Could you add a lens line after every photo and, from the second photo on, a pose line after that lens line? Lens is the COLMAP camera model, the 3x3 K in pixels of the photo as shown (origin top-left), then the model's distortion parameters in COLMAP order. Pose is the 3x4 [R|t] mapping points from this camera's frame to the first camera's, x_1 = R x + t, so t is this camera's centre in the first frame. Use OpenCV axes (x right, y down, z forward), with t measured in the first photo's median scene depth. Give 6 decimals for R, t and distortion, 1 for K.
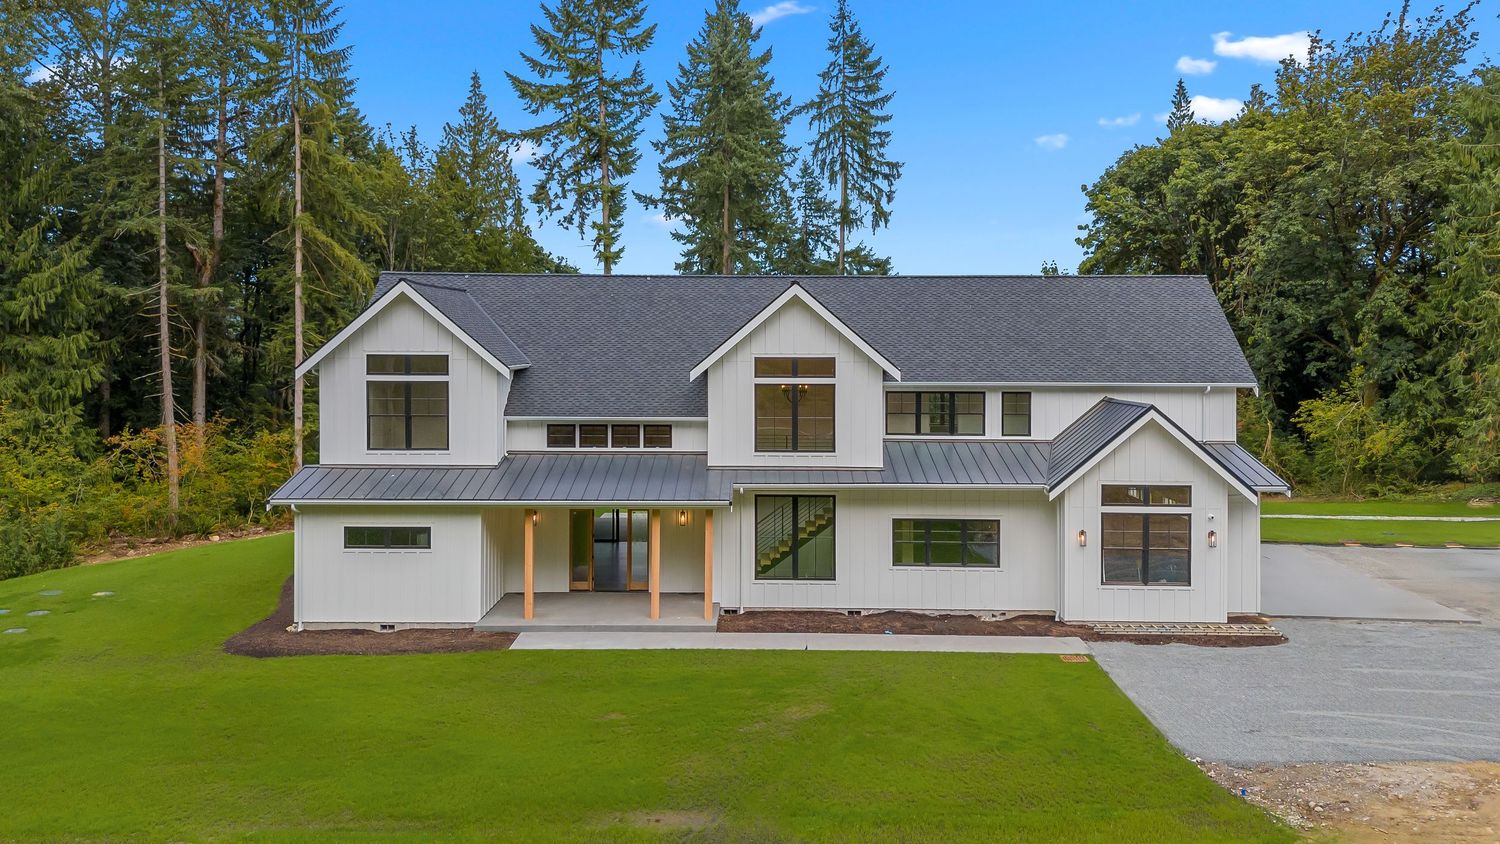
lens RADIAL K [[1101.4, 0, 750.0], [0, 1101.4, 422.0], [0, 0, 1]] dist [0.003667, -0.004067]
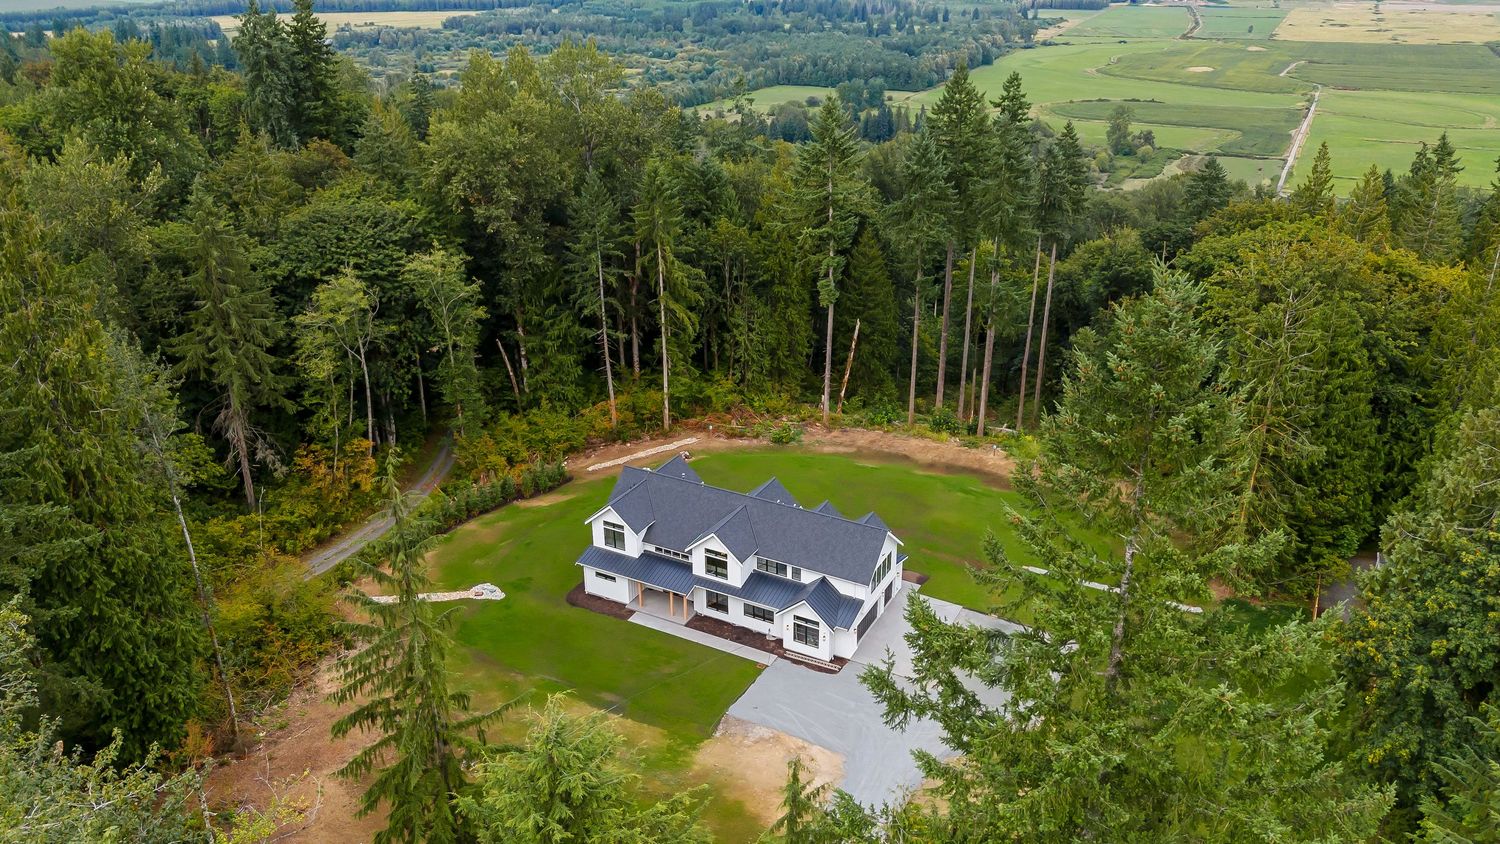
lens RADIAL K [[1101.4, 0, 750.0], [0, 1101.4, 422.0], [0, 0, 1]] dist [0.003667, -0.004067]
pose [[0.874813, 0.188155, -0.446431, 1.455695], [-0.002166, 0.923009, 0.384772, -1.599805], [0.484457, -0.335637, 0.807867, -1.361329]]
